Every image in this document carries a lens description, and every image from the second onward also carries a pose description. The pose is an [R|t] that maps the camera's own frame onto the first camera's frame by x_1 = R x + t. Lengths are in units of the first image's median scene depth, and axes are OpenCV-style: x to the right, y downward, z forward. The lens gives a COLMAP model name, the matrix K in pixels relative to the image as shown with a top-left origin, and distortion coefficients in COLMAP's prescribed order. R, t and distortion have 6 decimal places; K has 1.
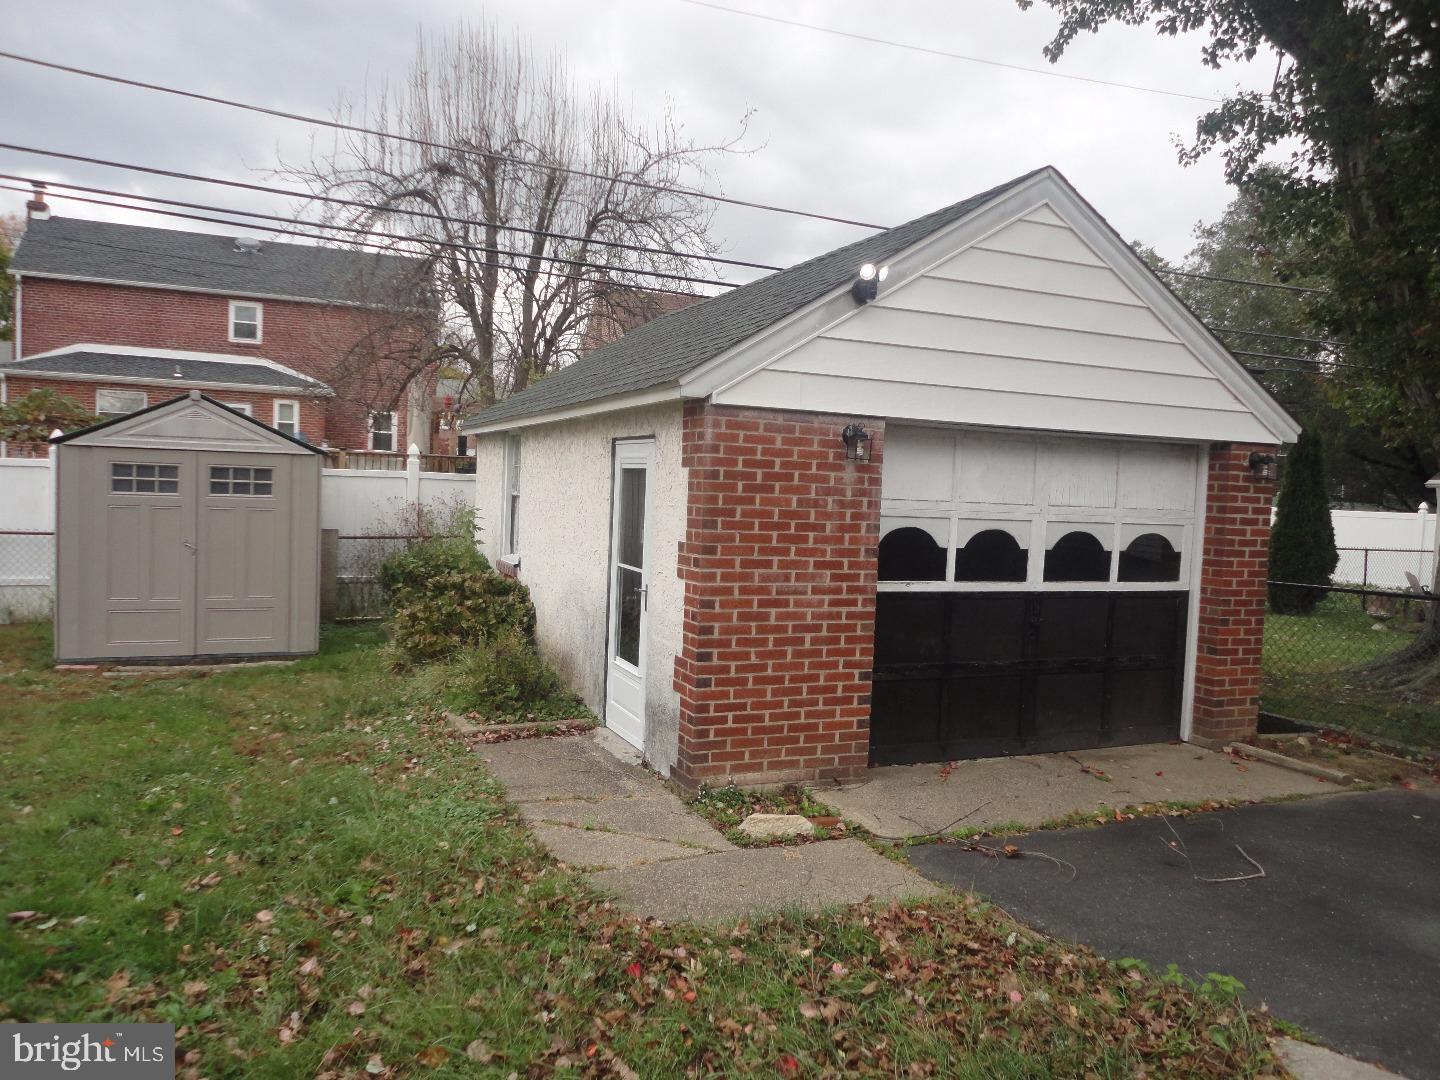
lens RADIAL K [[1046.7, 0, 721.2], [0, 1046.7, 545.2], [0, 0, 1]] dist [0.000602, -0.002410]
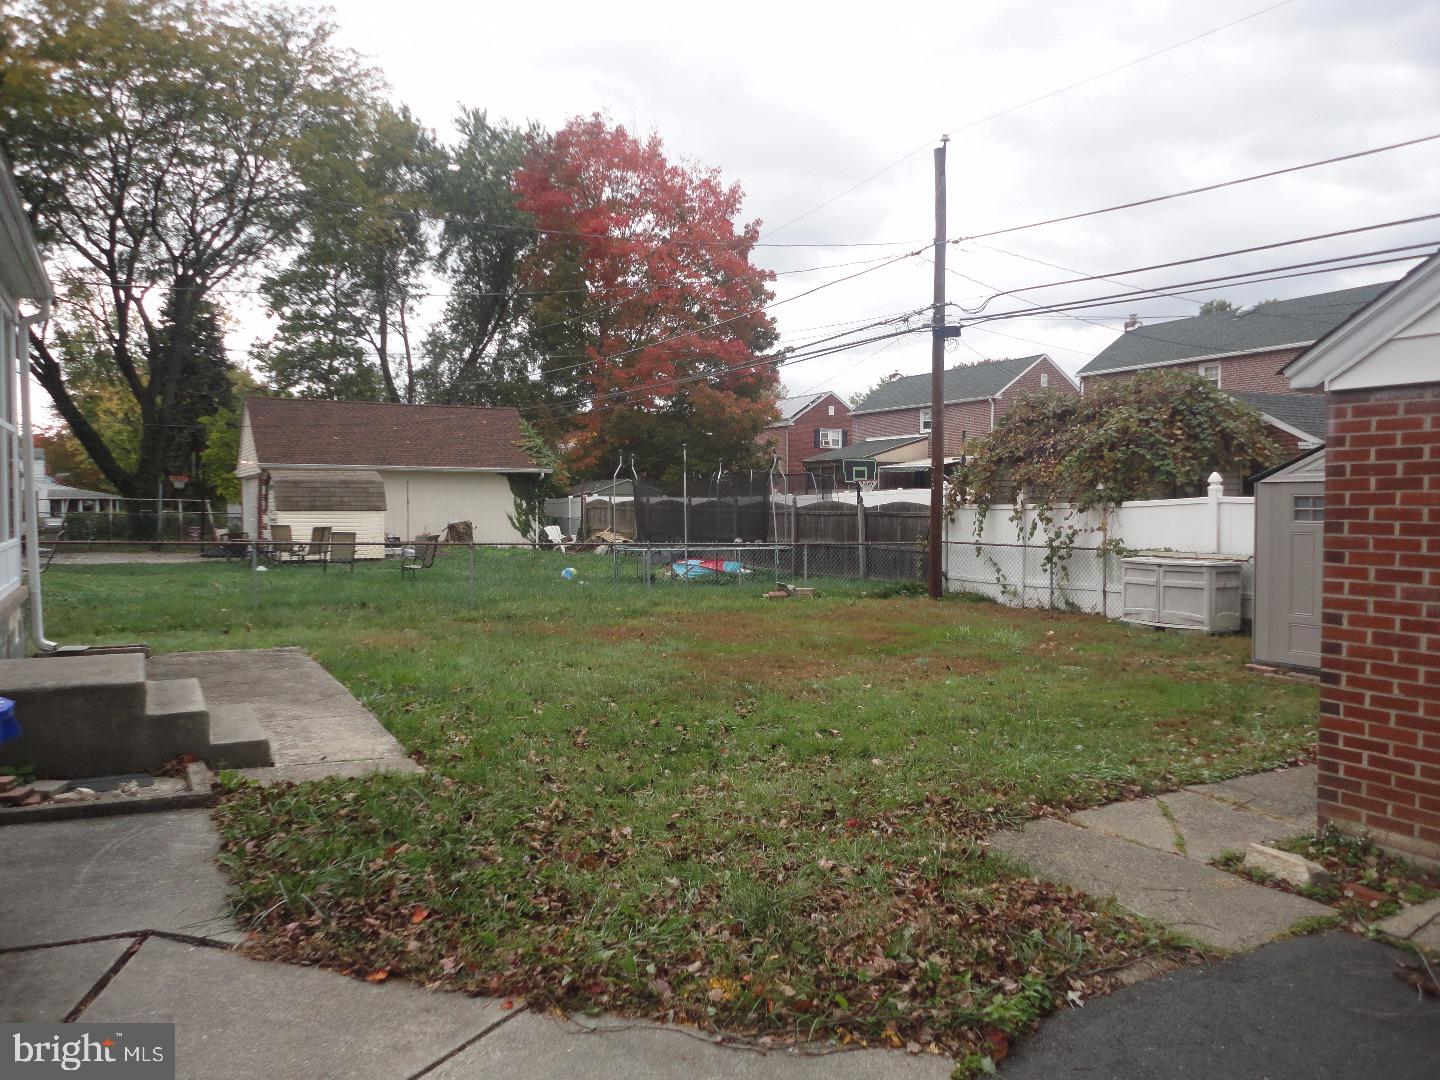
lens RADIAL K [[1046.7, 0, 715.1], [0, 1046.7, 537.3], [0, 0, 1]] dist [0.000602, -0.002410]
pose [[0.099504, -0.007917, -0.995006, 0.806399], [-0.054282, 0.998436, -0.013372, 0.028067], [0.993555, 0.055341, 0.098919, 0.391984]]
